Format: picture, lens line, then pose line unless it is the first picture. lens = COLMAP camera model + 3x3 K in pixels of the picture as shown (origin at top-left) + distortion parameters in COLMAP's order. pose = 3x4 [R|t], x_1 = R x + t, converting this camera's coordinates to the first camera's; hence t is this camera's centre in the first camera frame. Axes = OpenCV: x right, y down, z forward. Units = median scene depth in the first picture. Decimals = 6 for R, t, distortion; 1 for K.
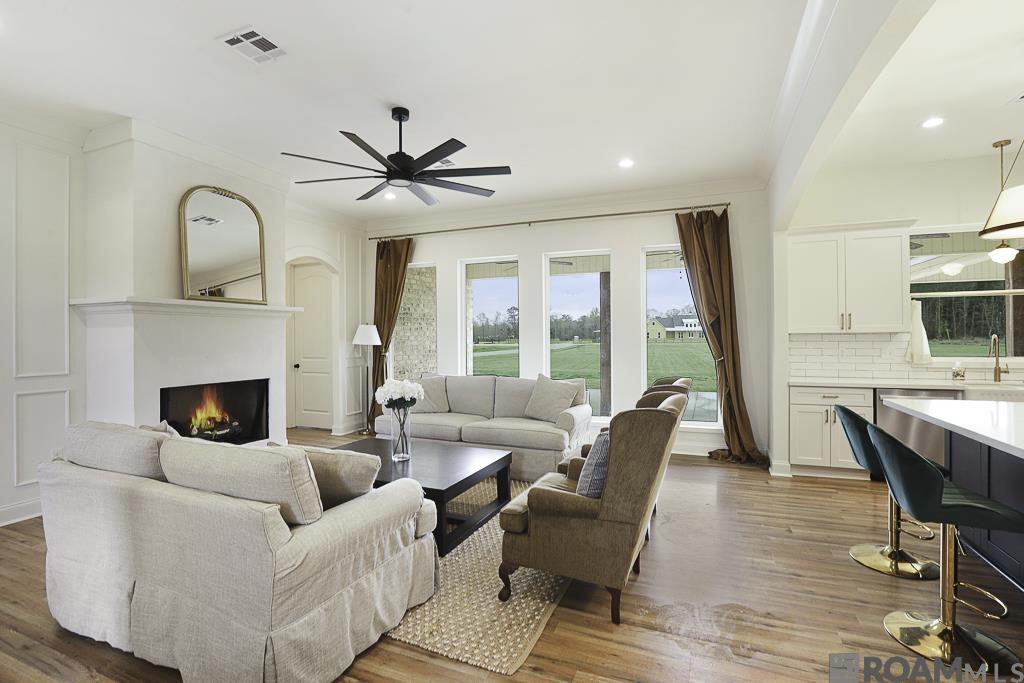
lens RADIAL K [[478.9, 0, 512.0], [0, 478.9, 341.5], [0, 0, 1]] dist [-0.040631, 0.000172]
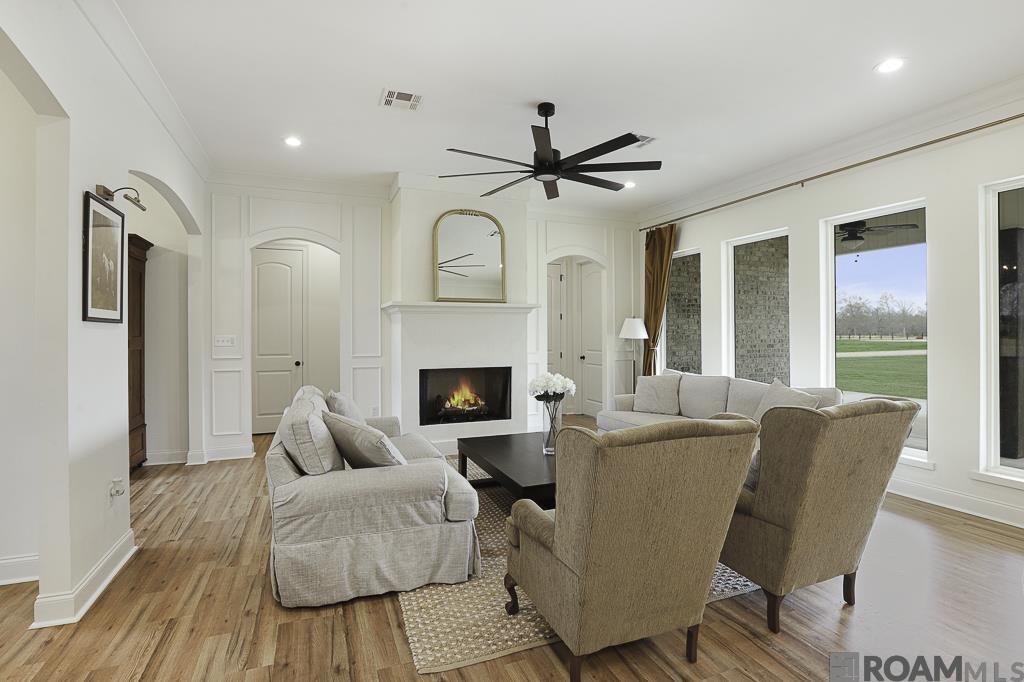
lens RADIAL K [[485.0, 0, 512.8], [0, 485.0, 335.5], [0, 0, 1]] dist [-0.052652, 0.000109]
pose [[0.700069, 0.007338, -0.714038, 0.390696], [-0.006790, 0.999970, 0.003619, -0.002601], [0.714043, 0.002315, 0.700098, 0.207045]]
